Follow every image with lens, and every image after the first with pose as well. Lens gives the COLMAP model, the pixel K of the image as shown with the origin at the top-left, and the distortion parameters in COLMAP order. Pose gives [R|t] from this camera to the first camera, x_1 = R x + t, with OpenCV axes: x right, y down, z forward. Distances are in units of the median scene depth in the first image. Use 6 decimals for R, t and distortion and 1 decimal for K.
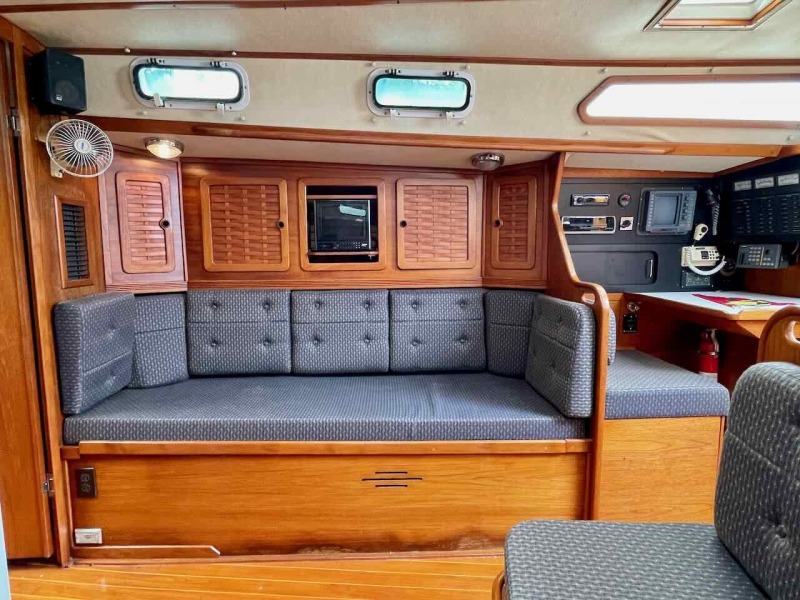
lens RADIAL K [[455.8, 0, 400.0], [0, 455.8, 300.0], [0, 0, 1]] dist [-0.002663, -0.000369]
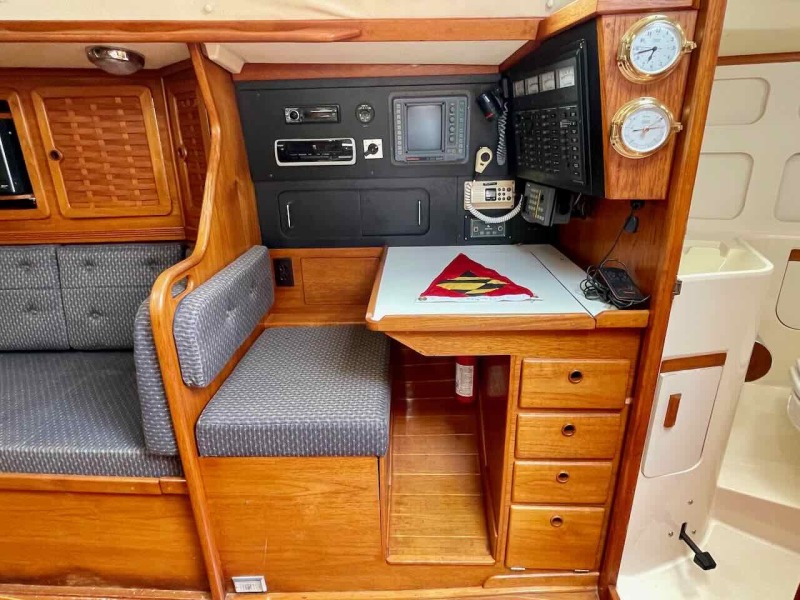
lens RADIAL K [[455.8, 0, 400.0], [0, 455.8, 300.0], [0, 0, 1]] dist [-0.002663, -0.000369]
pose [[0.996886, 0.013326, -0.077724, 0.619220], [0.005009, 0.972928, 0.231056, -0.109038], [0.078699, -0.230726, 0.969831, 0.296314]]
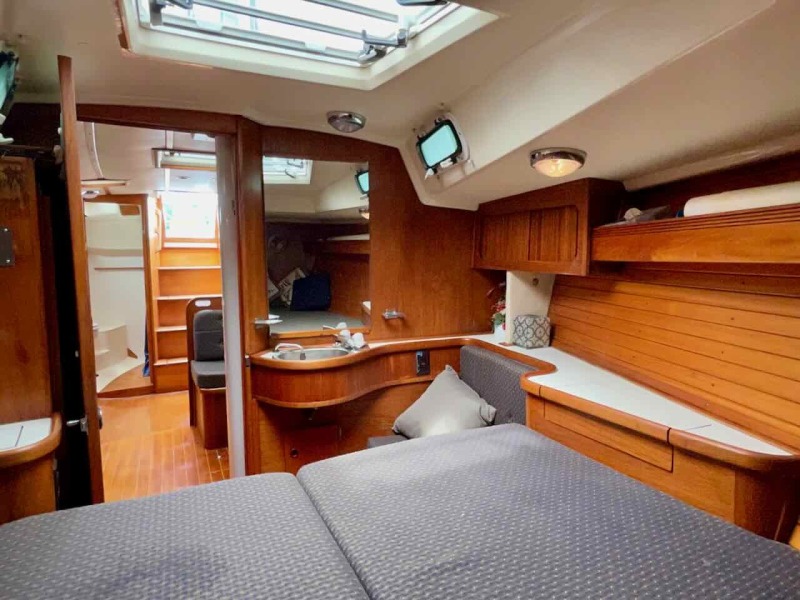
lens RADIAL K [[463.7, 0, 400.9], [0, 463.7, 298.5], [0, 0, 1]] dist [0.000354, -0.000334]
pose [[-0.525192, -0.067841, 0.848275, -1.463469], [0.106972, 0.983647, 0.144897, -0.155451], [-0.844233, 0.166841, -0.509347, 0.640681]]
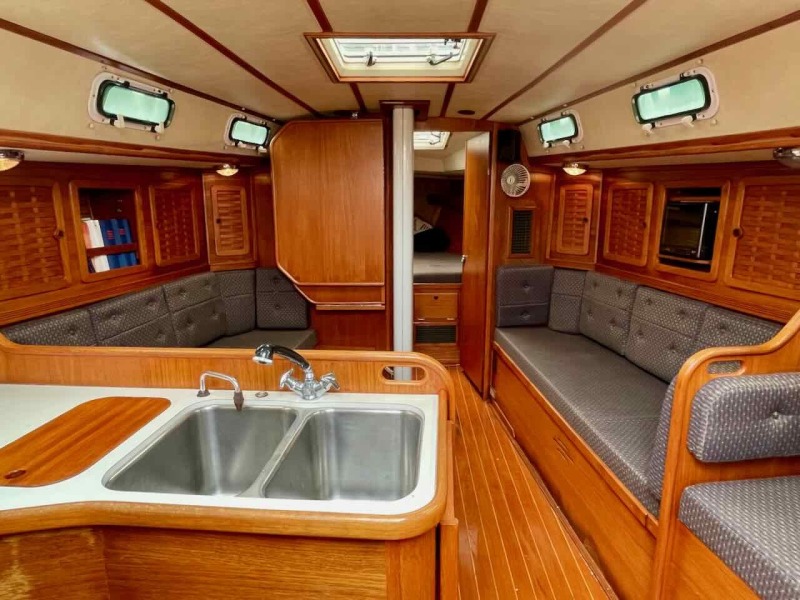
lens RADIAL K [[476.5, 0, 400.0], [0, 476.5, 300.0], [0, 0, 1]] dist [-0.002459, -0.000940]
pose [[0.063110, 0.217016, -0.974126, 0.854997], [-0.111864, 0.971459, 0.209175, -0.162548], [0.991717, 0.095769, 0.085585, 0.331519]]
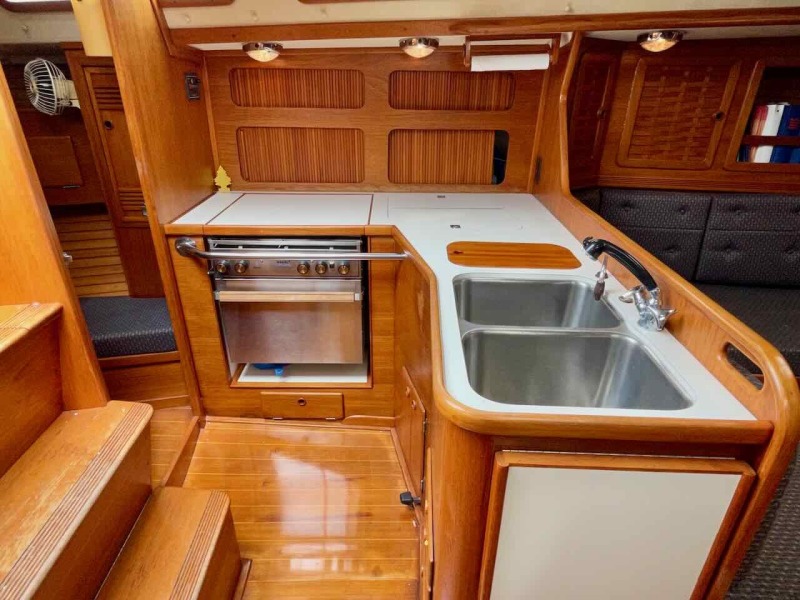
lens RADIAL K [[455.8, 0, 400.0], [0, 455.8, 300.0], [0, 0, 1]] dist [-0.002663, -0.000369]
pose [[-0.994064, 0.049282, -0.096992, 0.633437], [-0.010455, 0.844118, 0.536055, -0.188839], [0.108291, 0.533887, -0.838593, 0.619278]]
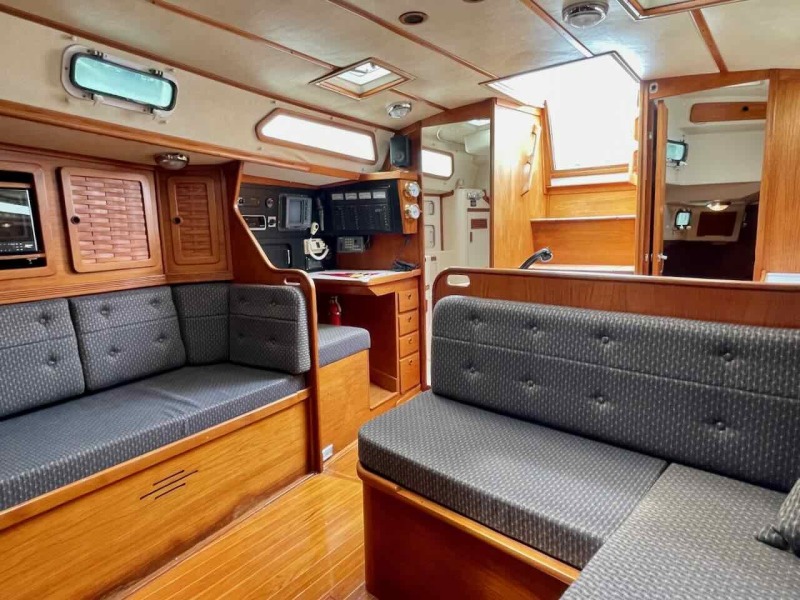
lens RADIAL K [[469.8, 0, 400.0], [0, 469.8, 300.0], [0, 0, 1]] dist [-0.001568, -0.000671]
pose [[0.551276, -0.127705, 0.824492, -0.410429], [0.117691, 0.990238, 0.074686, -0.011470], [-0.825981, 0.055863, 0.560924, 0.004283]]
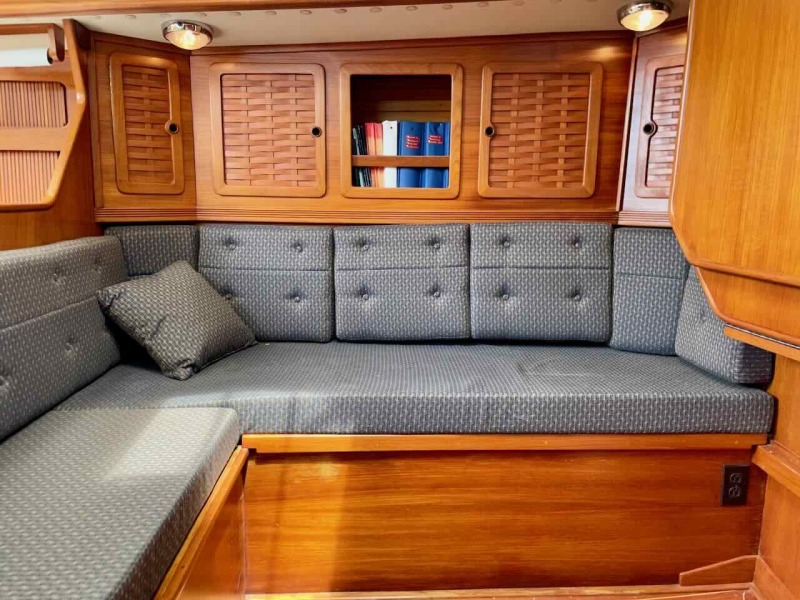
lens RADIAL K [[611.5, 0, 400.0], [0, 611.5, 300.0], [0, 0, 1]] dist [0.098685, -0.130377]
pose [[-0.979993, 0.037950, -0.195379, -0.004467], [-0.018484, 0.960058, 0.279191, -0.045158], [0.198171, 0.277217, -0.940149, 0.777504]]
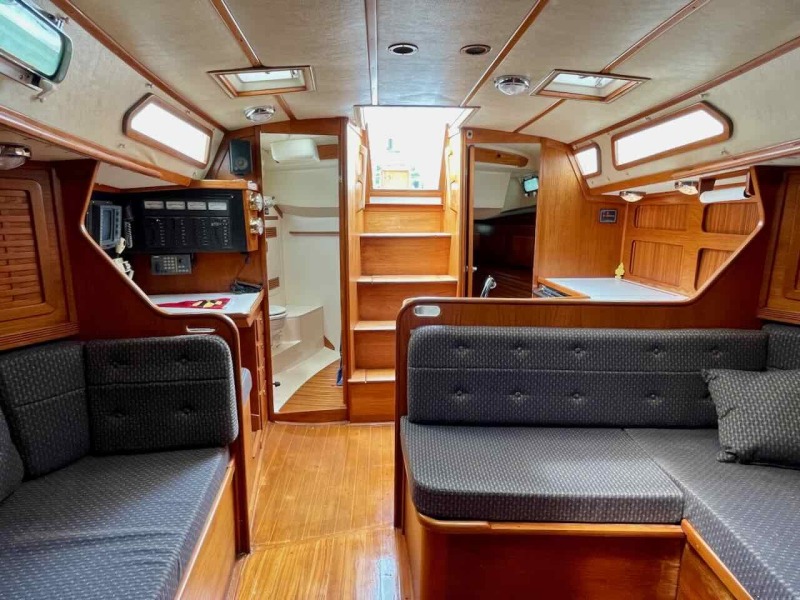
lens RADIAL K [[463.7, 0, 400.9], [0, 463.7, 298.5], [0, 0, 1]] dist [0.000354, -0.000334]
pose [[-0.133496, -0.165555, 0.977124, -0.490690], [0.114743, 0.976736, 0.181166, -0.156199], [-0.984385, 0.136303, -0.111394, 0.531644]]
